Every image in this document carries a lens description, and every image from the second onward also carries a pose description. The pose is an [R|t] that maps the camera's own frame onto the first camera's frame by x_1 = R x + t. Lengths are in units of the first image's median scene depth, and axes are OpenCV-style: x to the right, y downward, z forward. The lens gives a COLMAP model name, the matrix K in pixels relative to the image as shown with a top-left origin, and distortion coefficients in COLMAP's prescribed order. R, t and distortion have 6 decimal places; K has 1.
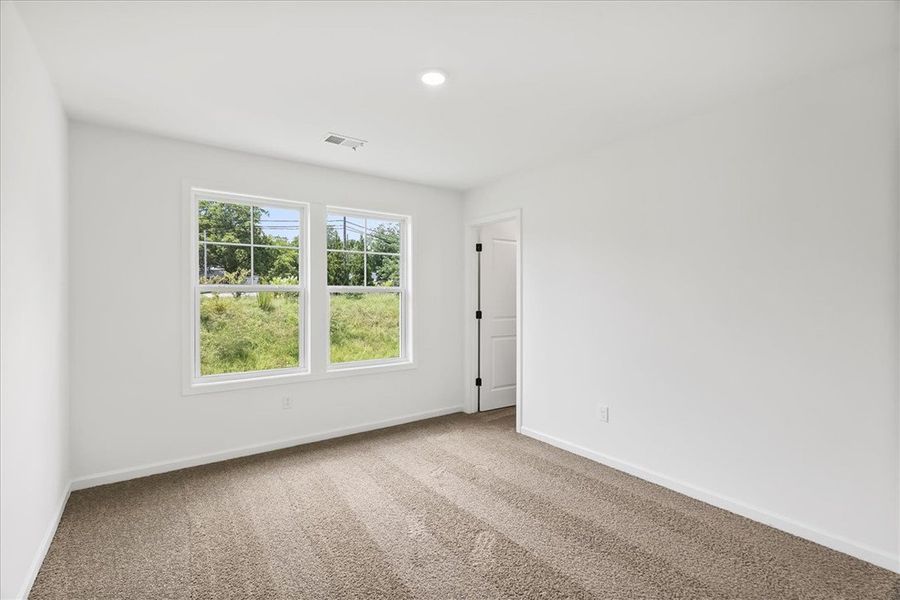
lens RADIAL K [[417.6, 0, 450.0], [0, 417.6, 300.0], [0, 0, 1]] dist [-0.002919, -0.000093]
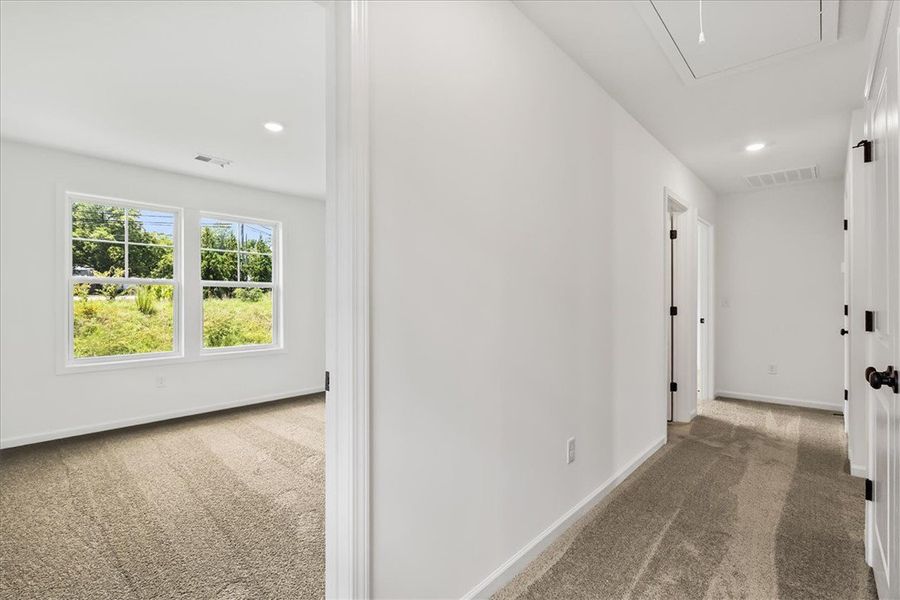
lens RADIAL K [[411.9, 0, 443.8], [0, 411.9, 300.3], [0, 0, 1]] dist [-0.004371, -0.000844]
pose [[0.978038, -0.001106, 0.208425, 0.073811], [0.002545, 0.999975, -0.006633, 0.017680], [-0.208412, 0.007018, 0.978016, -0.145917]]
